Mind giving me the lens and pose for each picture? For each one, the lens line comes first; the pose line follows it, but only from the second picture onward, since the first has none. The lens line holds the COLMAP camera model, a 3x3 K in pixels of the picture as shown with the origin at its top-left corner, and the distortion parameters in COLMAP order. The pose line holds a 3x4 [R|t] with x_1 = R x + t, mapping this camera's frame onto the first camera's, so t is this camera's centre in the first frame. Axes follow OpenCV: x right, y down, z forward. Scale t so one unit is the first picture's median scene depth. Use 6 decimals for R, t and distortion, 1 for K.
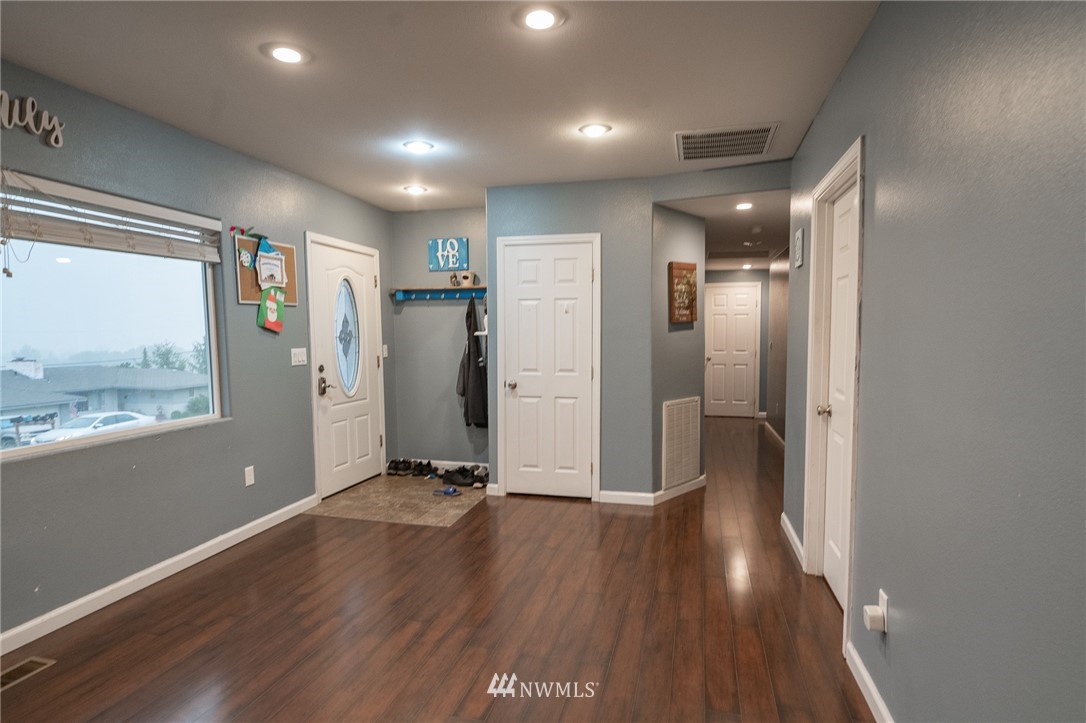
lens RADIAL K [[589.6, 0, 536.6], [0, 589.6, 362.1], [0, 0, 1]] dist [0.006124, 0.000377]
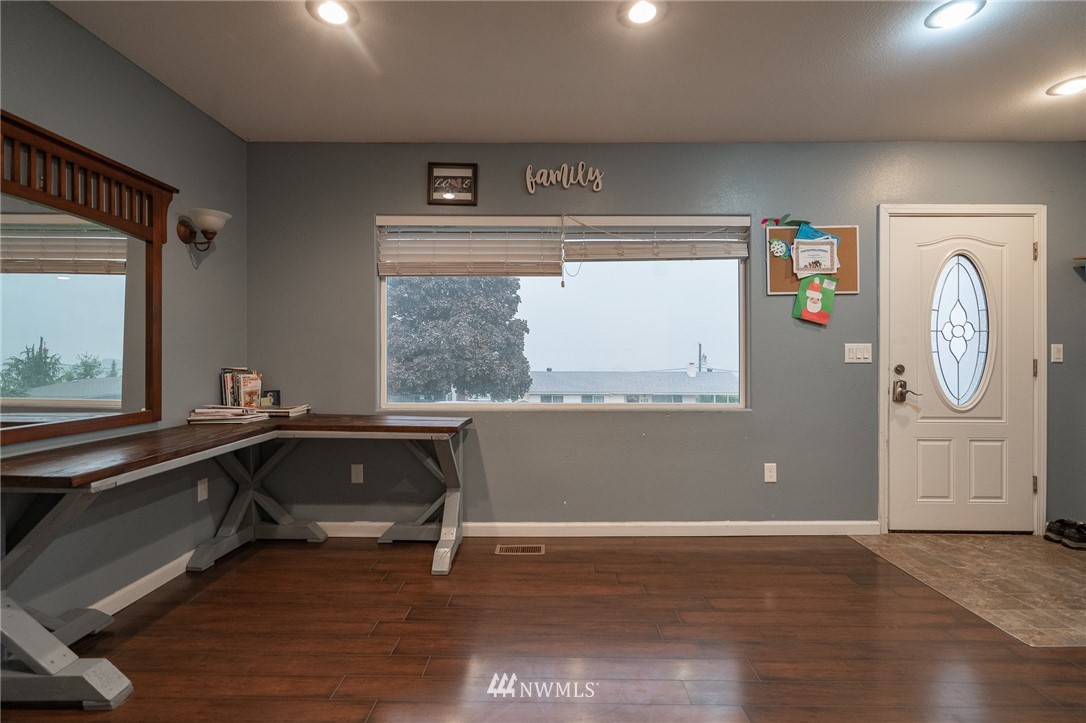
lens RADIAL K [[489.3, 0, 544.3], [0, 489.3, 362.2], [0, 0, 1]] dist [-0.005382, 0.001930]
pose [[0.246270, 0.014233, -0.969097, 0.180975], [-0.052261, 0.998632, 0.001386, 0.028458], [0.967791, 0.050305, 0.246677, 0.404352]]
